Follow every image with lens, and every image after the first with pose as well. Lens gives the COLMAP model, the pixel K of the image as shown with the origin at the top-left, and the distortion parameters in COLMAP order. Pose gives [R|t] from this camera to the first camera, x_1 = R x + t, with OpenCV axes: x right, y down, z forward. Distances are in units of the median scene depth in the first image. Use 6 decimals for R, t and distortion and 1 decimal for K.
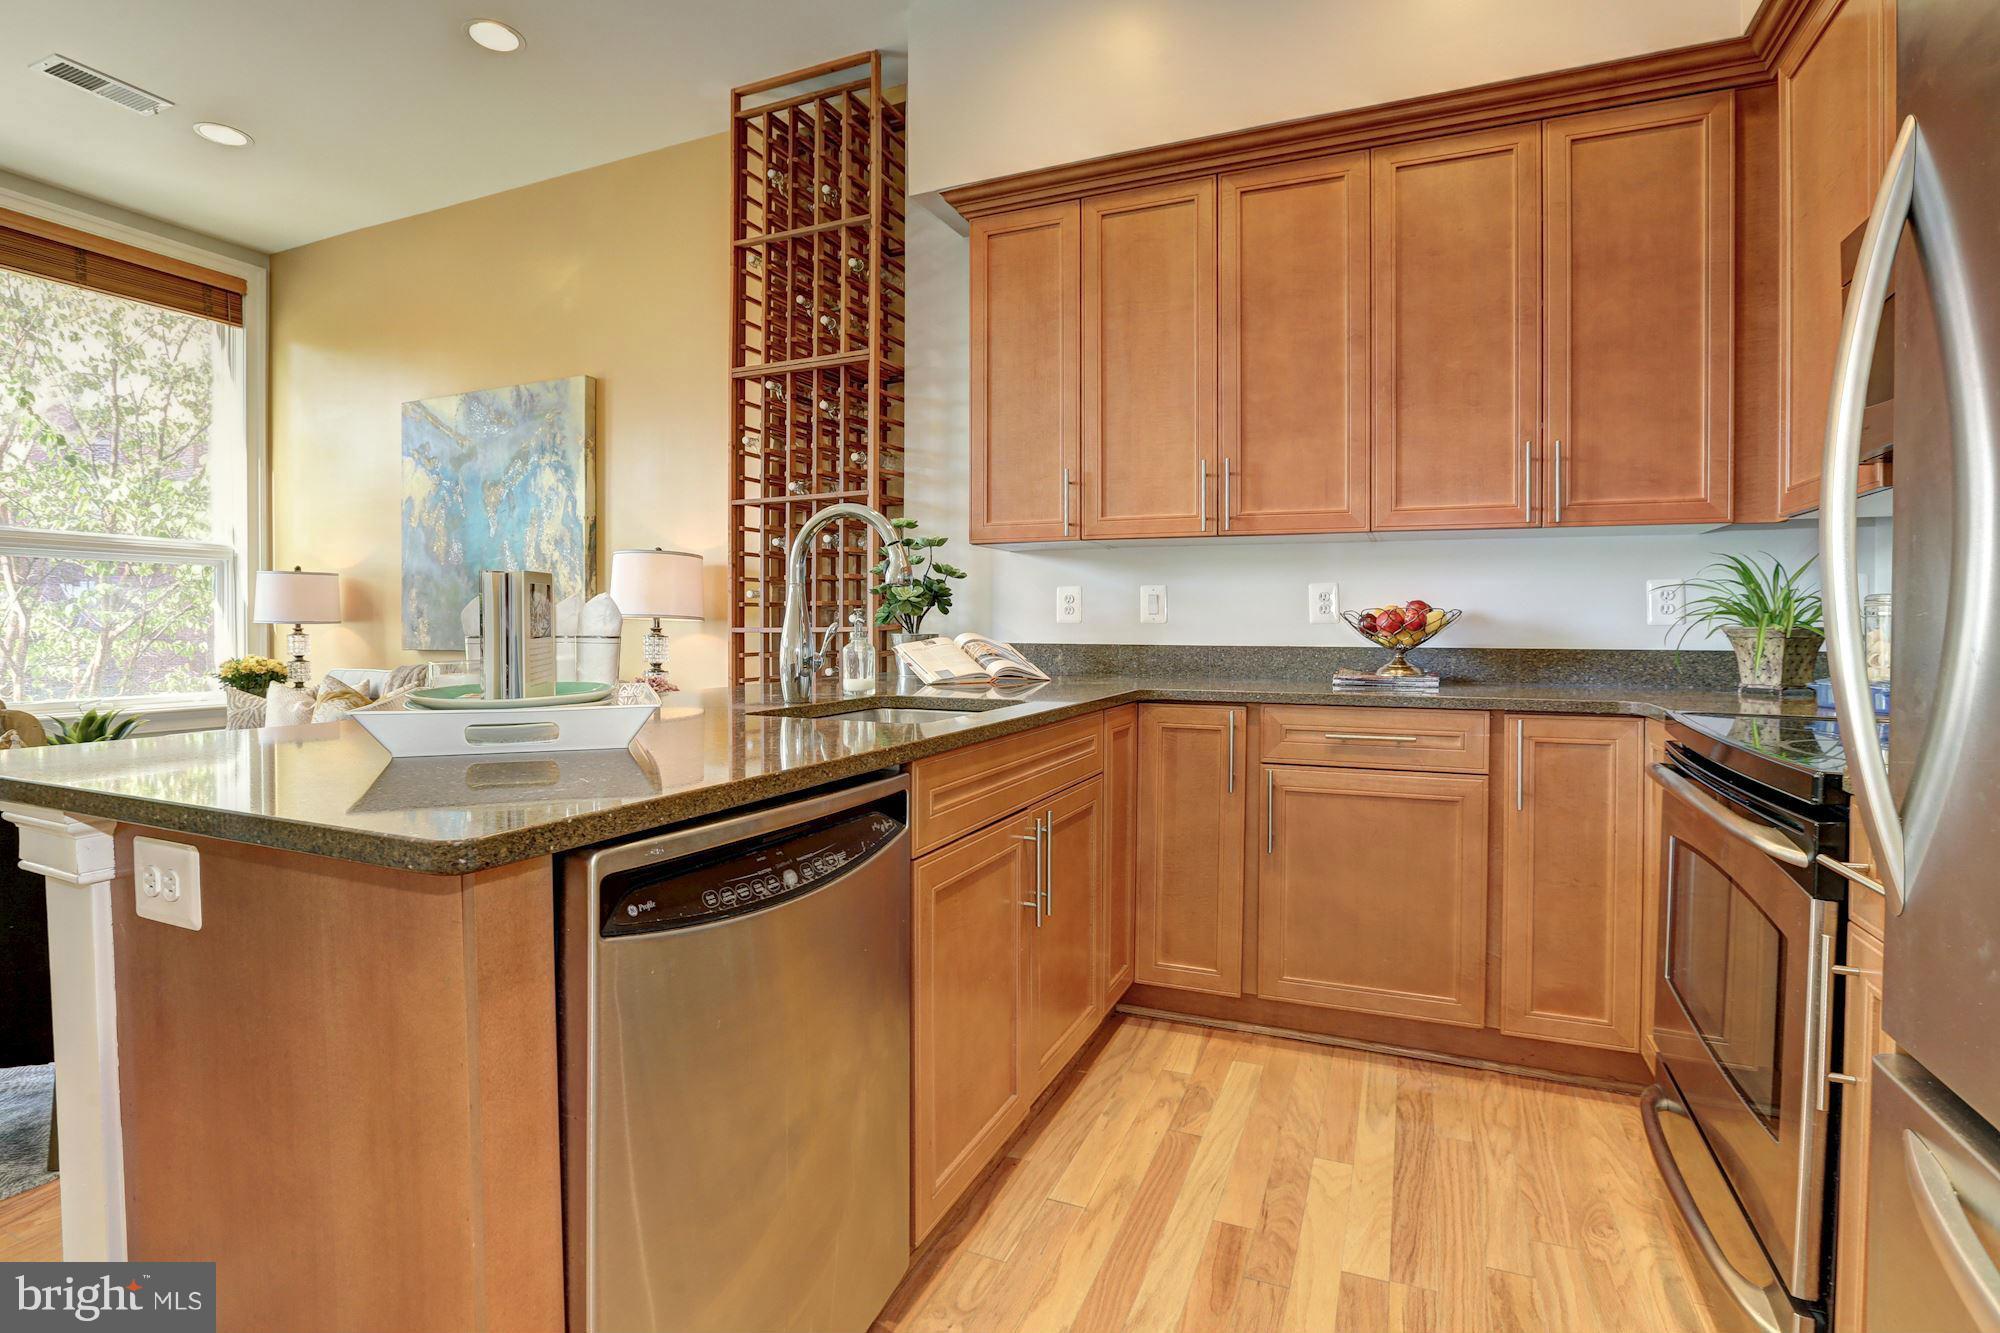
lens RADIAL K [[948.7, 0, 1049.7], [0, 948.7, 644.0], [0, 0, 1]] dist [-0.058461, 0.021258]
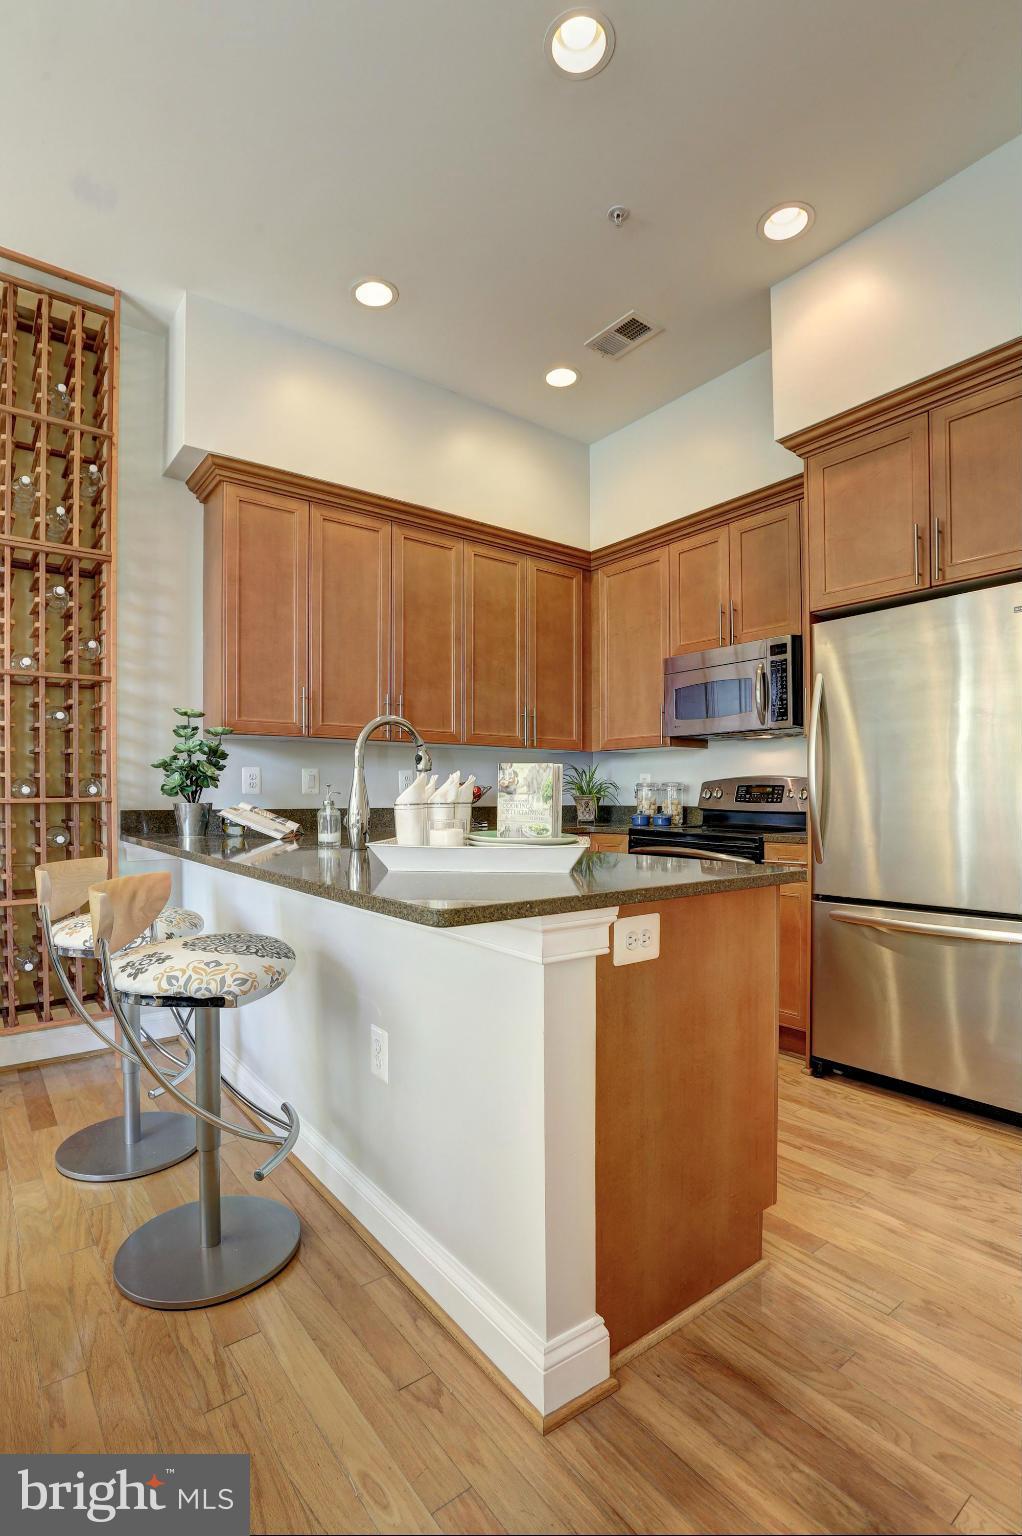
lens RADIAL K [[788.6, 0, 512.8], [0, 788.6, 792.4], [0, 0, 1]] dist [-0.071364, 0.045396]
pose [[0.468379, -0.002955, 0.883523, -0.942148], [0.016410, 0.999851, -0.005356, -0.014390], [-0.883375, 0.017007, 0.468358, 0.175845]]
